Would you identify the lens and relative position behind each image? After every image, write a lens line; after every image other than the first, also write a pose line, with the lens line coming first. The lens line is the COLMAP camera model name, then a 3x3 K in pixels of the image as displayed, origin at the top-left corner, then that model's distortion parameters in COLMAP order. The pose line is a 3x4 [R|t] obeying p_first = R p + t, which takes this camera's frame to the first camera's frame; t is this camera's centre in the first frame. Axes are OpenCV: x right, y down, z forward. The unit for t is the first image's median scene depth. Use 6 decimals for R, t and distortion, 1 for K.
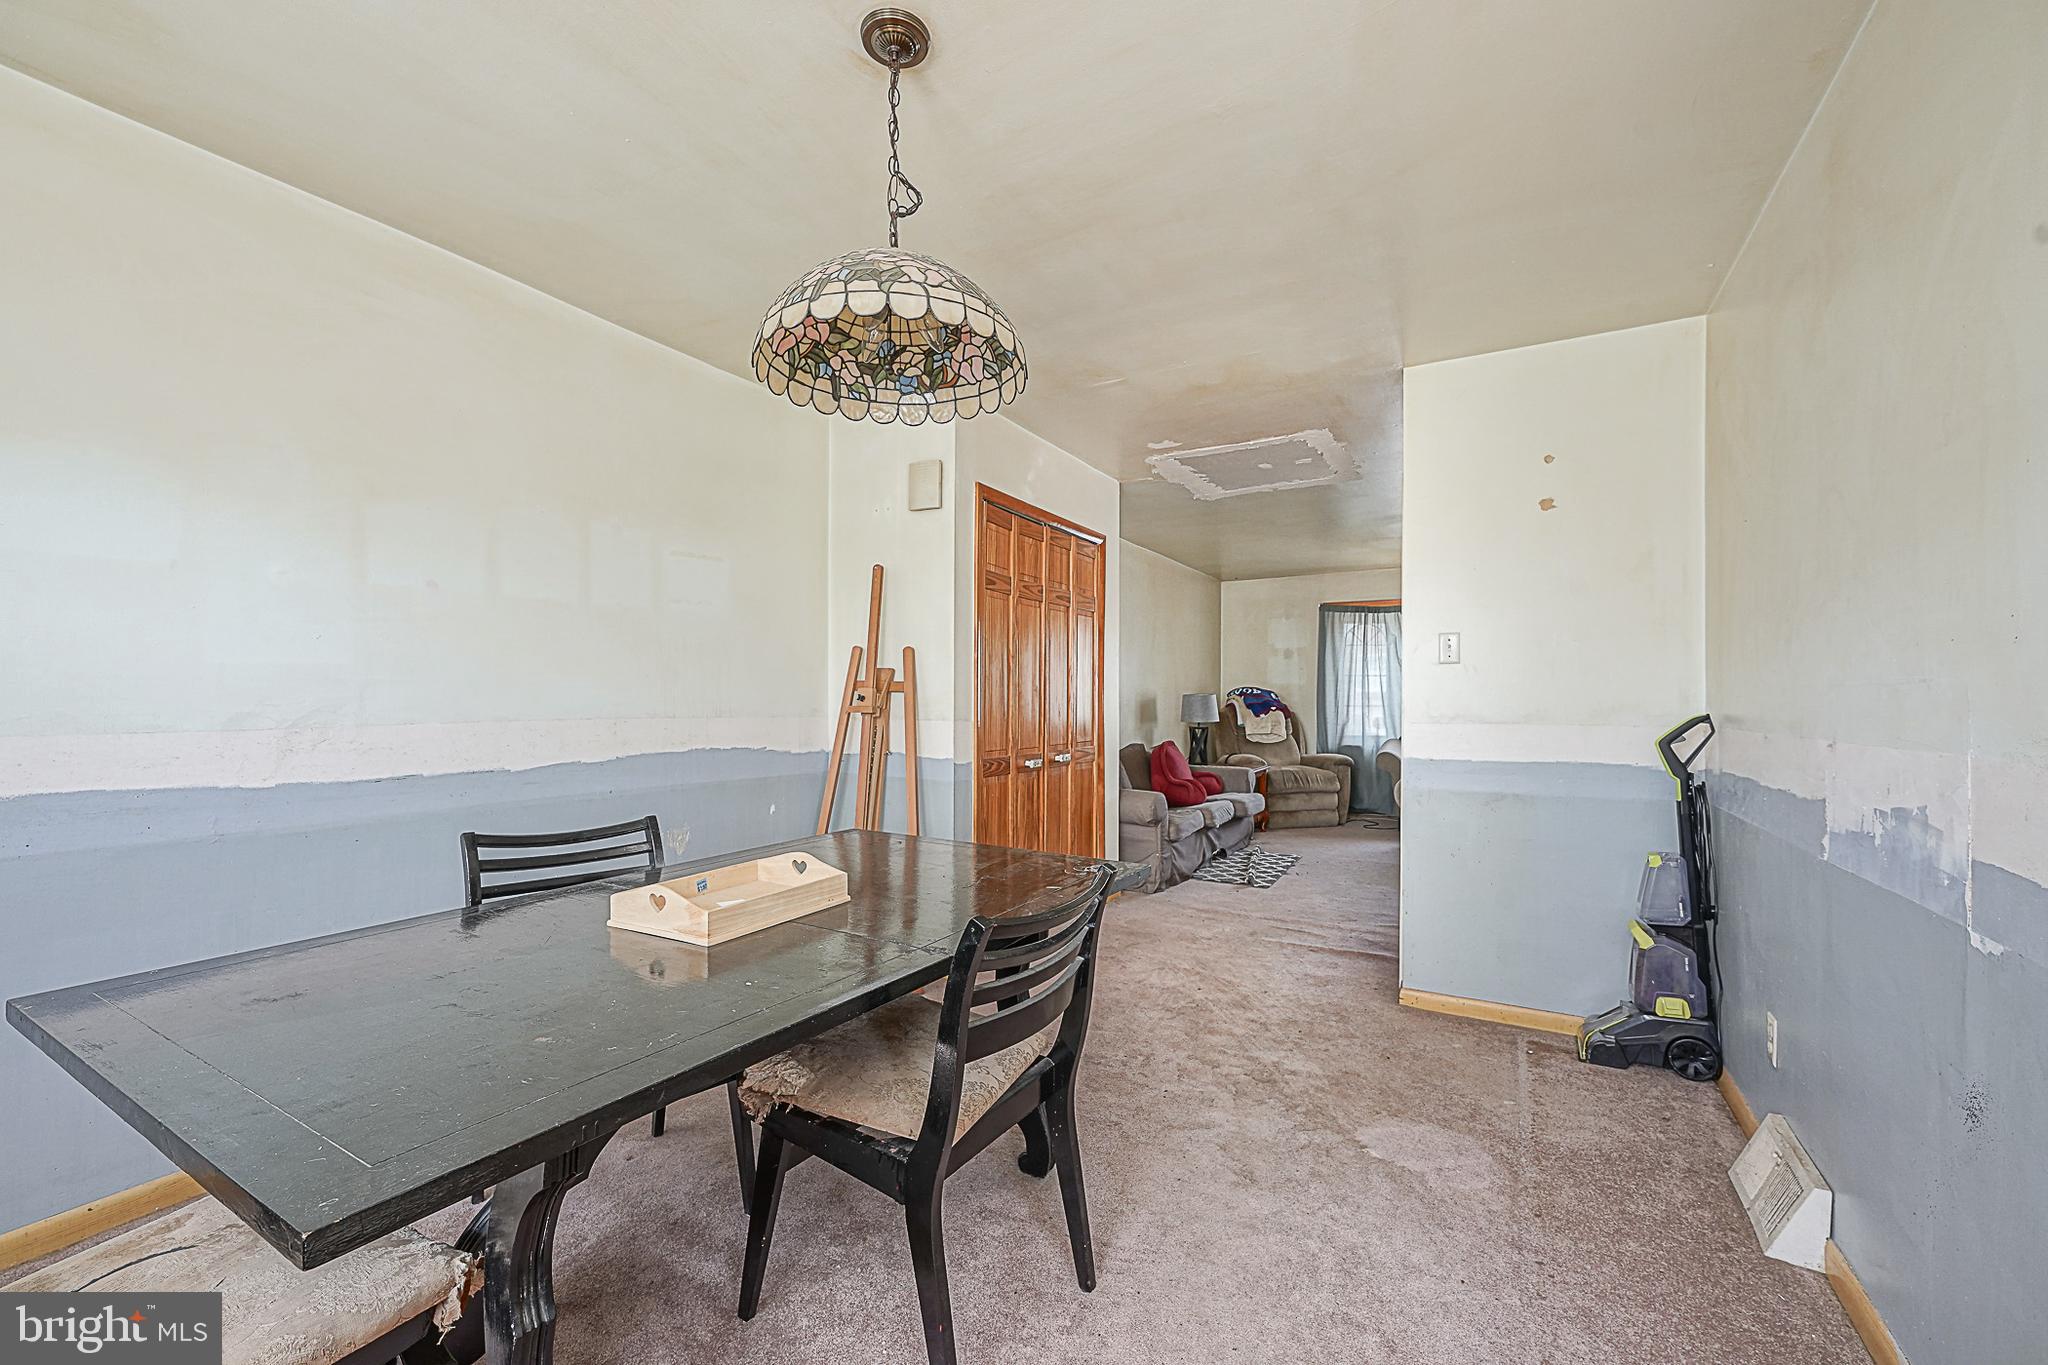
lens RADIAL K [[816.5, 0, 1036.0], [0, 816.5, 694.5], [0, 0, 1]] dist [-0.000661, 0.000553]
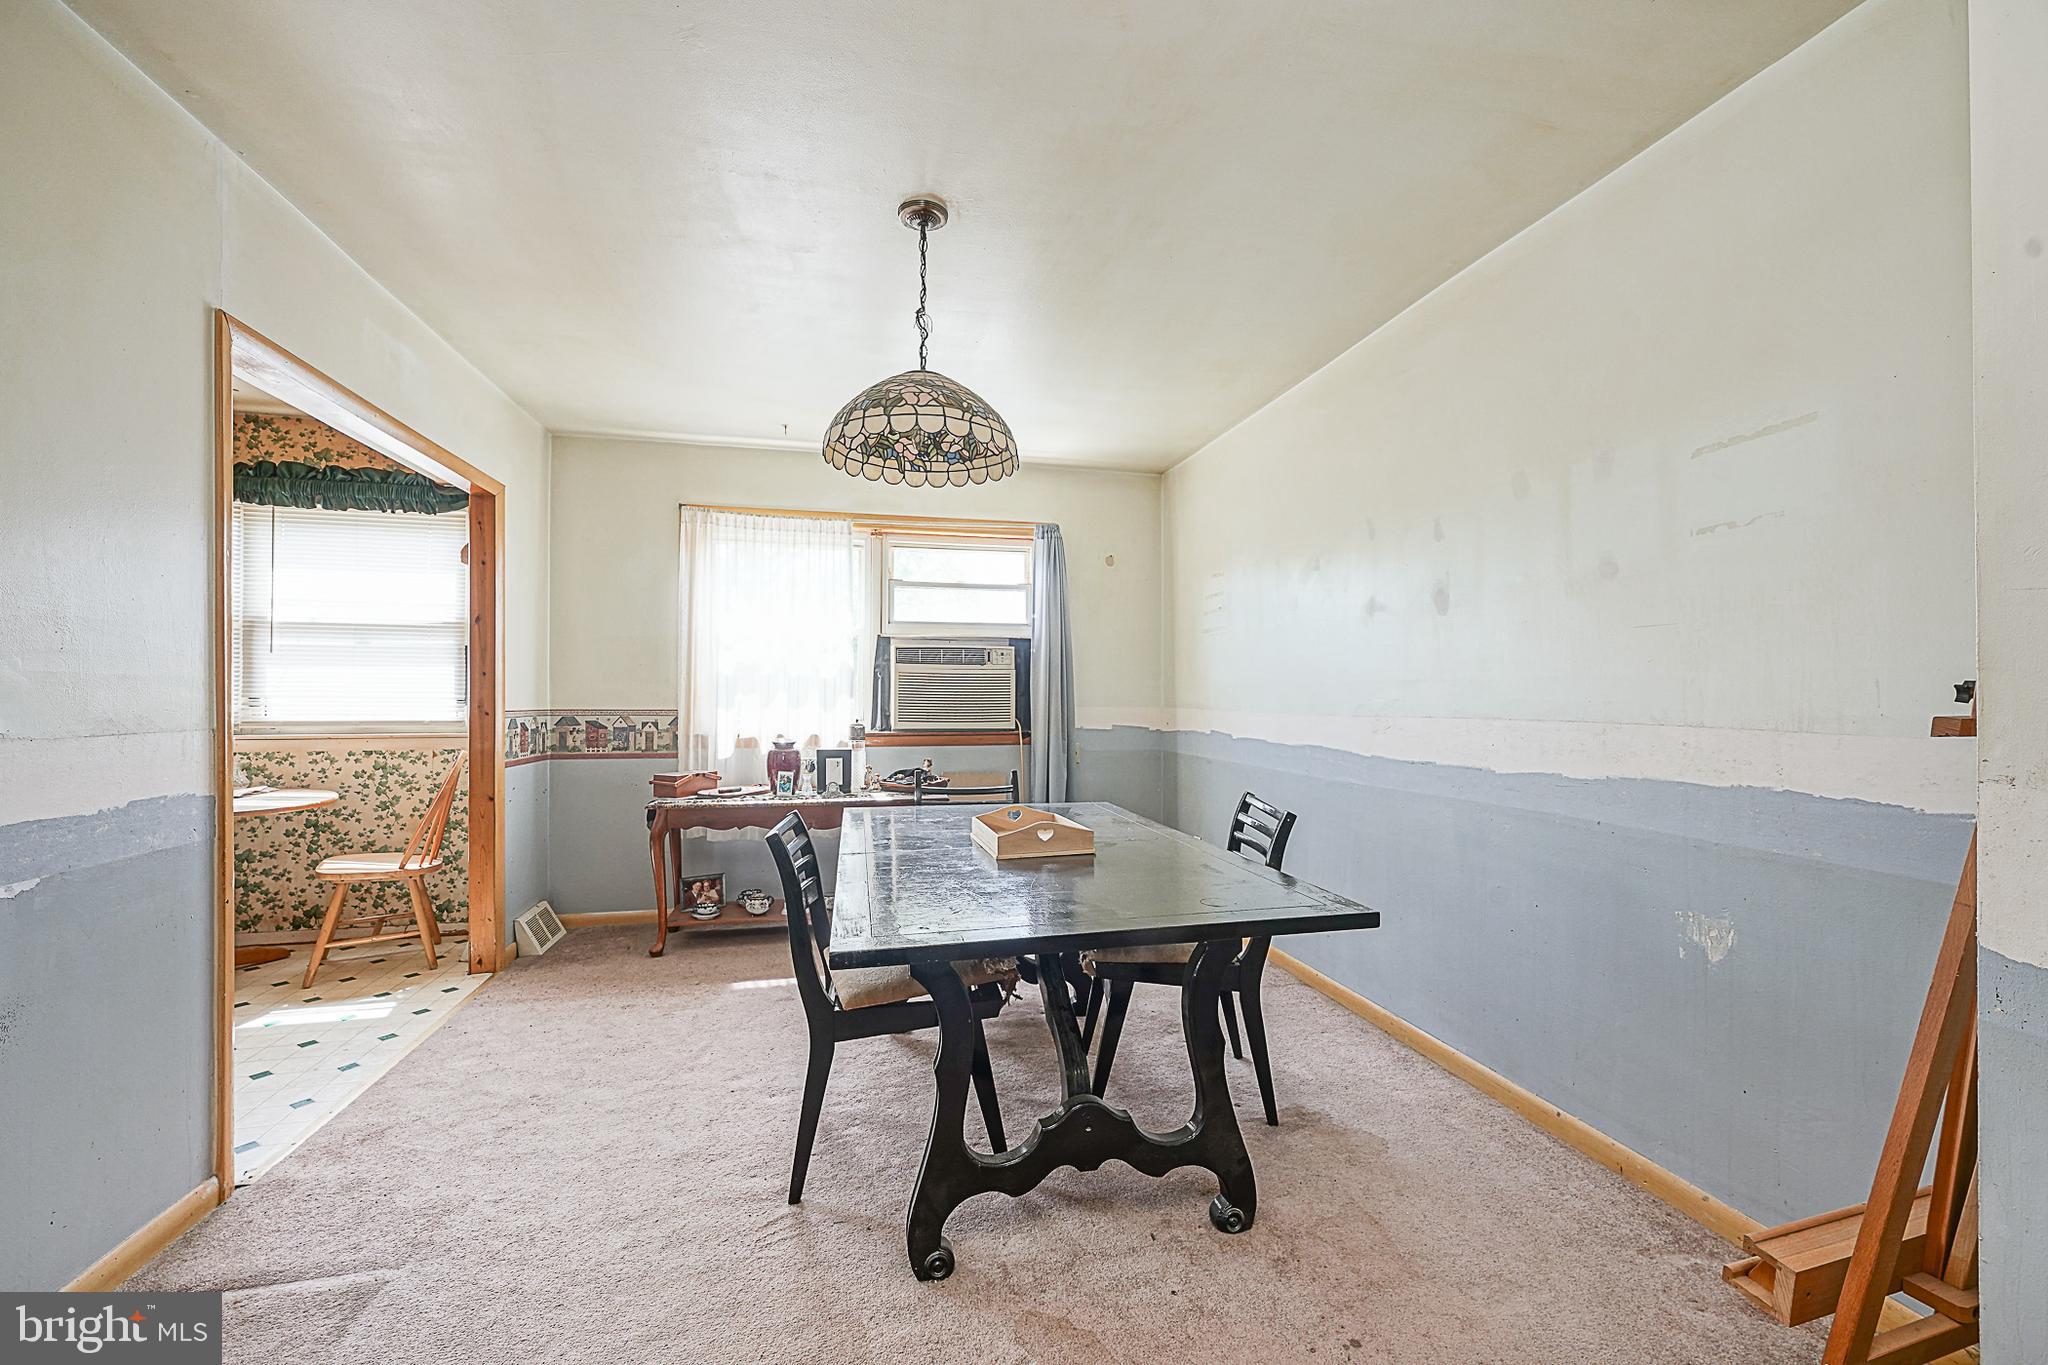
lens RADIAL K [[816.5, 0, 1036.0], [0, 816.5, 694.5], [0, 0, 1]] dist [-0.000661, 0.000553]
pose [[-0.722376, 0.000078, -0.691501, 0.446938], [0.003606, 0.999987, -0.003653, 0.006528], [0.691491, -0.005132, -0.722367, 1.518066]]
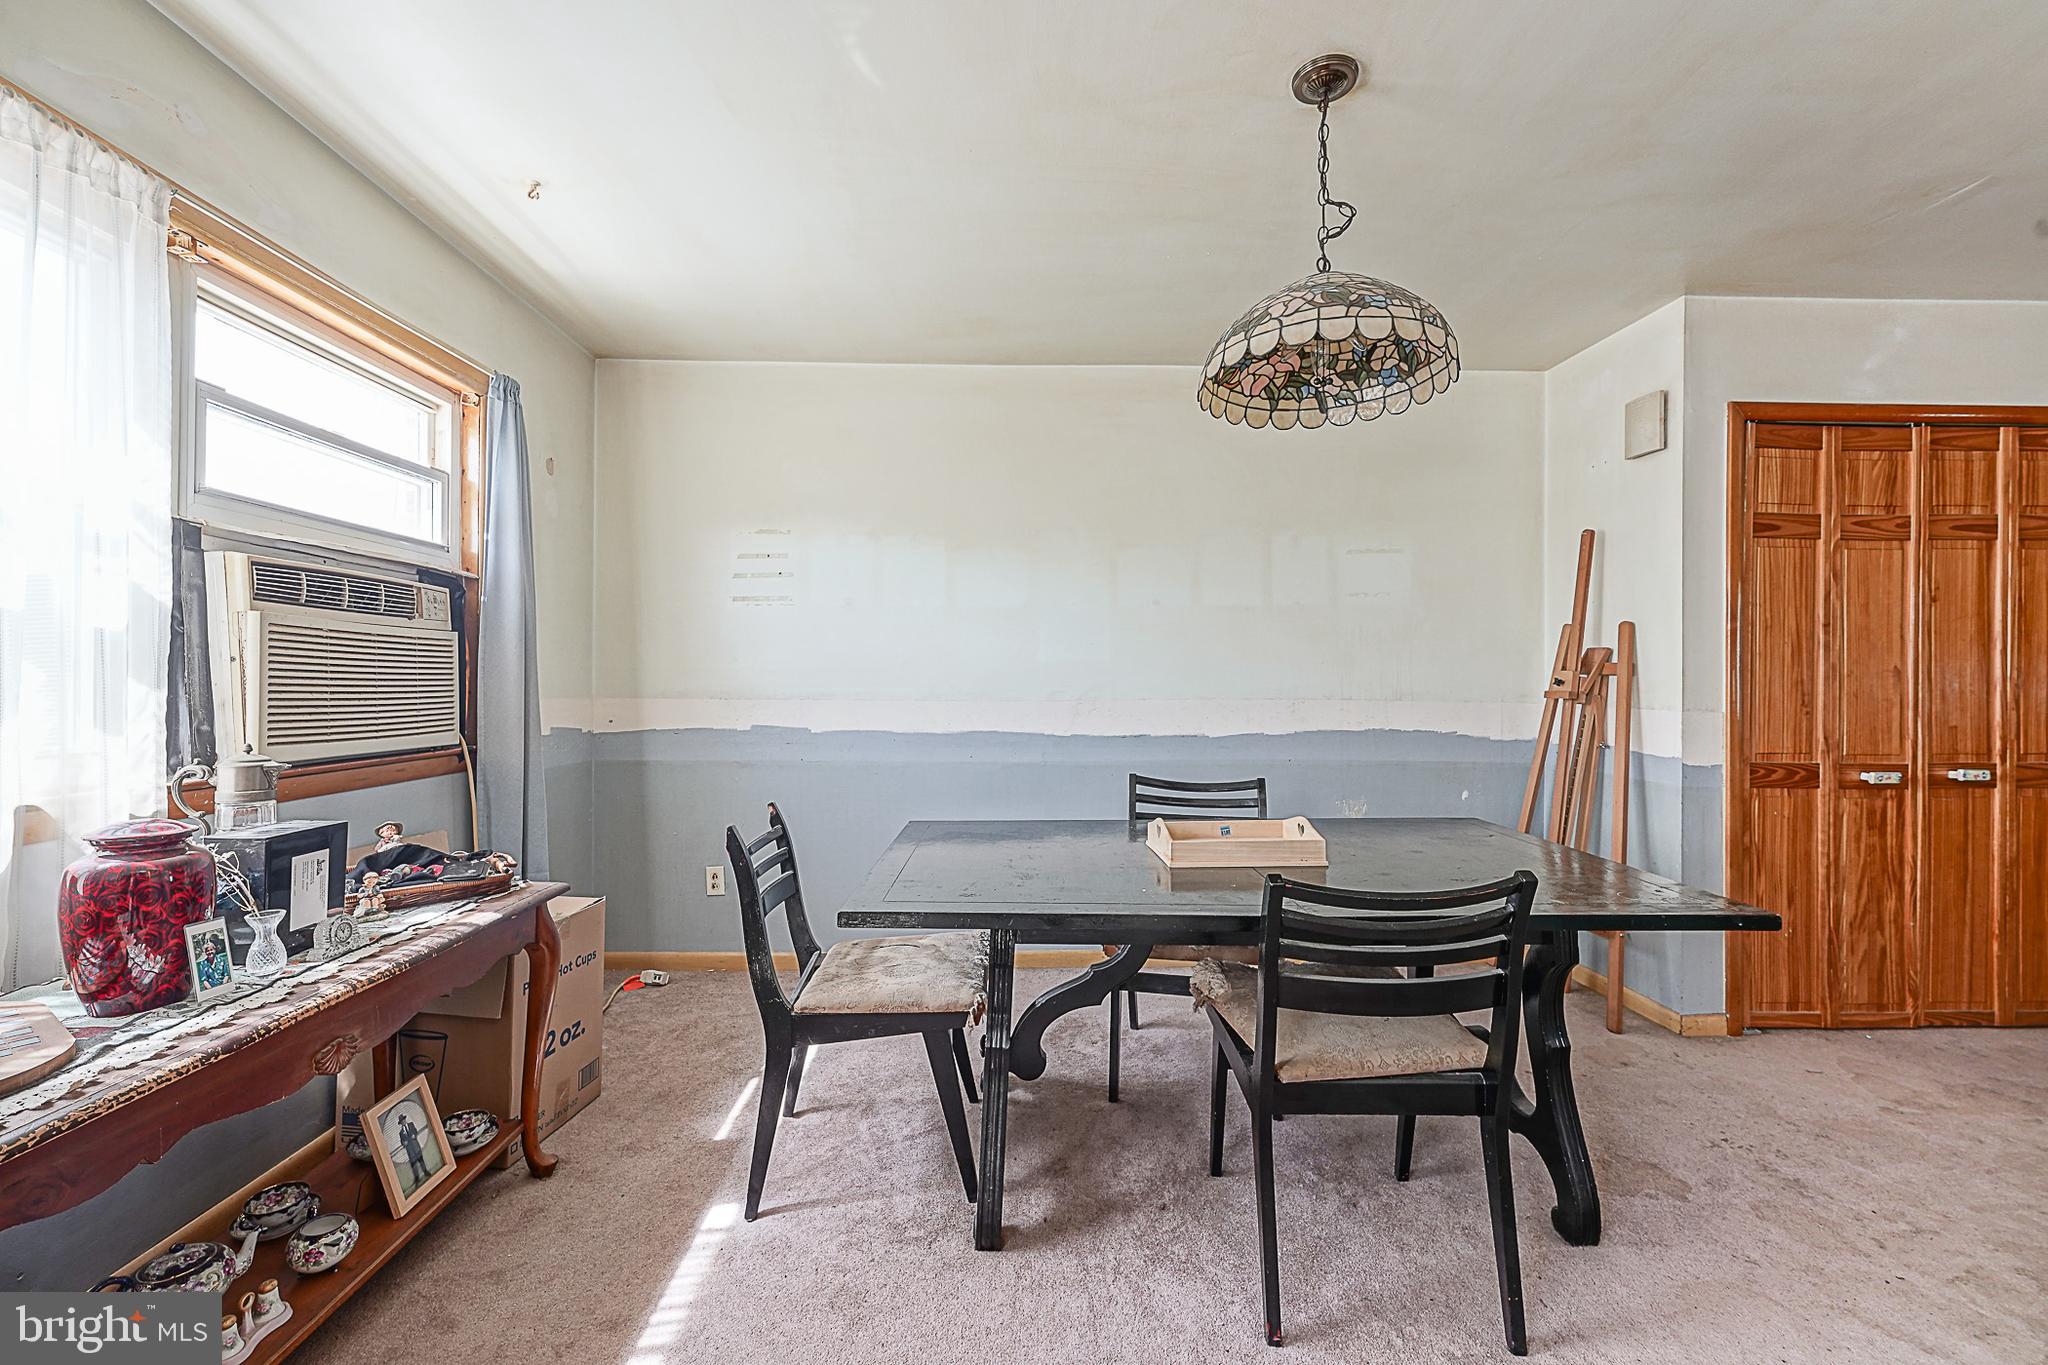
lens RADIAL K [[825.3, 0, 1049.6], [0, 825.3, 672.1], [0, 0, 1]] dist [-0.000125, -0.000069]
pose [[0.539102, -0.010371, -0.842177, 0.392235], [0.002698, 0.999940, -0.010586, 0.002256], [0.842236, 0.003434, 0.539098, 0.065568]]
